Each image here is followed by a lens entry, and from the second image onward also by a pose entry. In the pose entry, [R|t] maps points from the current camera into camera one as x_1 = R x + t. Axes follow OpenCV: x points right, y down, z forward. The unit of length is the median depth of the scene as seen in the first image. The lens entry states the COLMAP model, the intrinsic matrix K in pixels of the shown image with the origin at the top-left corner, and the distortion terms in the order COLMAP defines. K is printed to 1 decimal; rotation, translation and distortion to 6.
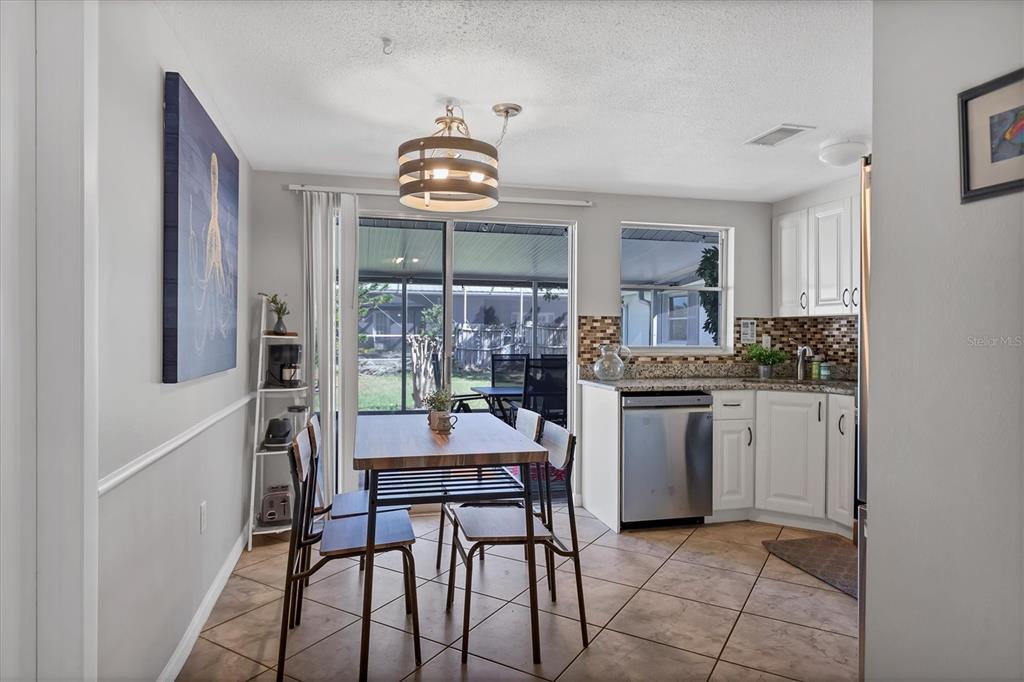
lens RADIAL K [[541.5, 0, 504.0], [0, 541.5, 335.7], [0, 0, 1]] dist [0.012149, 0.001943]
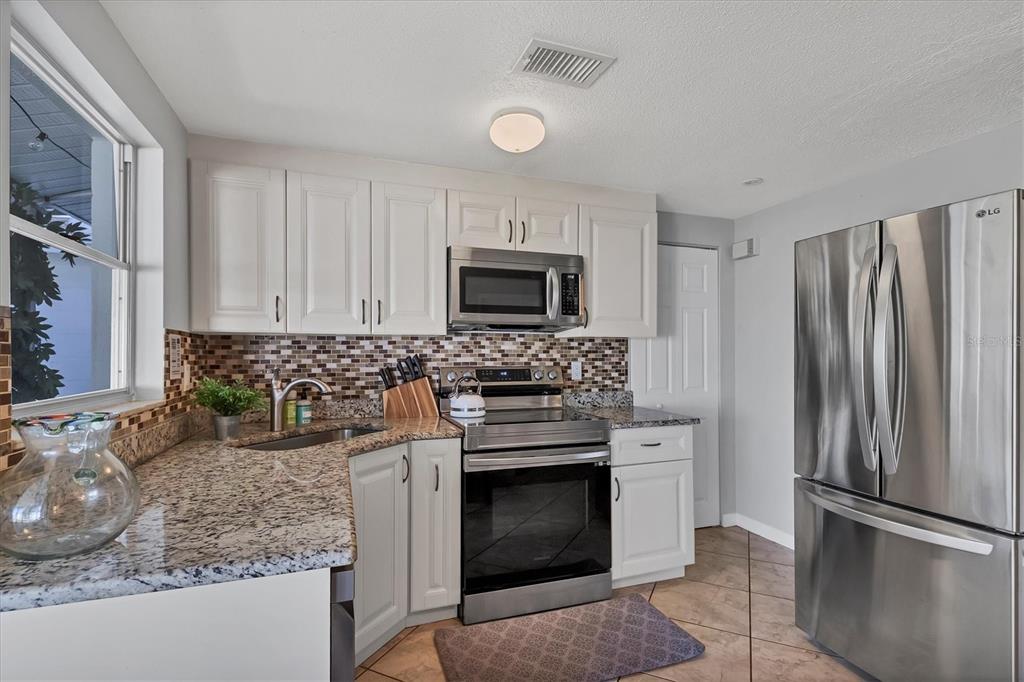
lens RADIAL K [[485.7, 0, 507.1], [0, 485.7, 347.8], [0, 0, 1]] dist [0.012185, -0.005622]
pose [[-0.089428, 0.007677, 0.995964, -0.057350], [0.006232, 0.999955, -0.007148, -0.010927], [-0.995974, 0.005568, -0.089472, 0.746204]]
